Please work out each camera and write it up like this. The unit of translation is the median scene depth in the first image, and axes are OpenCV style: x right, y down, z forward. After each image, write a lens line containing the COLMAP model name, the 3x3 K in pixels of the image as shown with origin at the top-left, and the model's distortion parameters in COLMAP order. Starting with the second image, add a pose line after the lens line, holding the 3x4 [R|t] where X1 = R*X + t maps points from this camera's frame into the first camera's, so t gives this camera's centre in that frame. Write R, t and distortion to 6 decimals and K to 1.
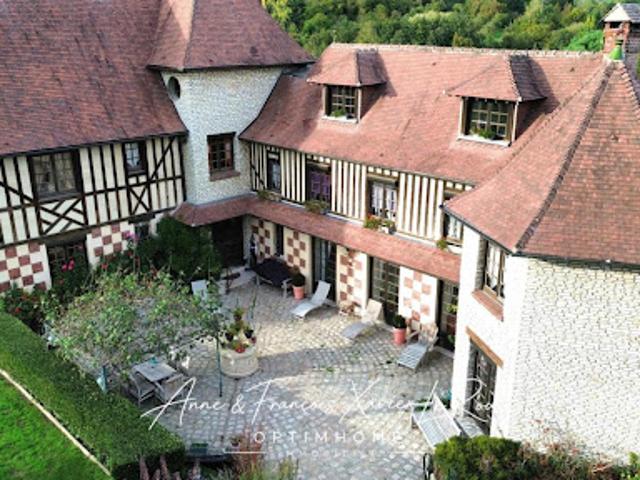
lens RADIAL K [[612.1, 0, 320.0], [0, 612.1, 241.4], [0, 0, 1]] dist [-0.006807, 0.000000]
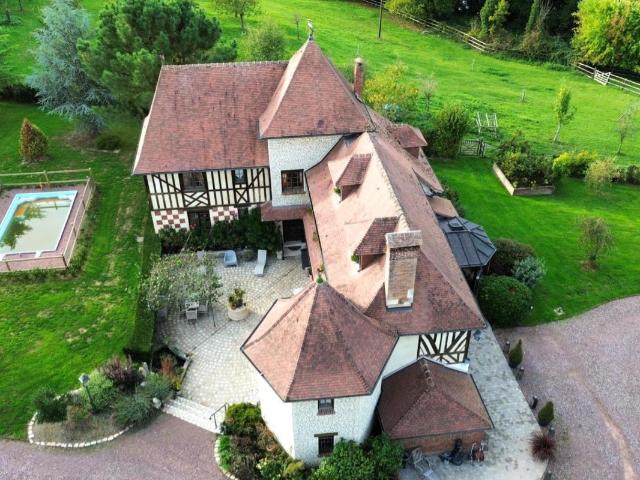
lens RADIAL K [[607.3, 0, 320.6], [0, 607.3, 239.5], [0, 0, 1]] dist [0.003233, 0.000000]
pose [[0.792955, 0.363585, -0.488905, 0.784620], [-0.197589, 0.912519, 0.358145, -0.629377], [0.576351, -0.187391, 0.795427, -0.267251]]
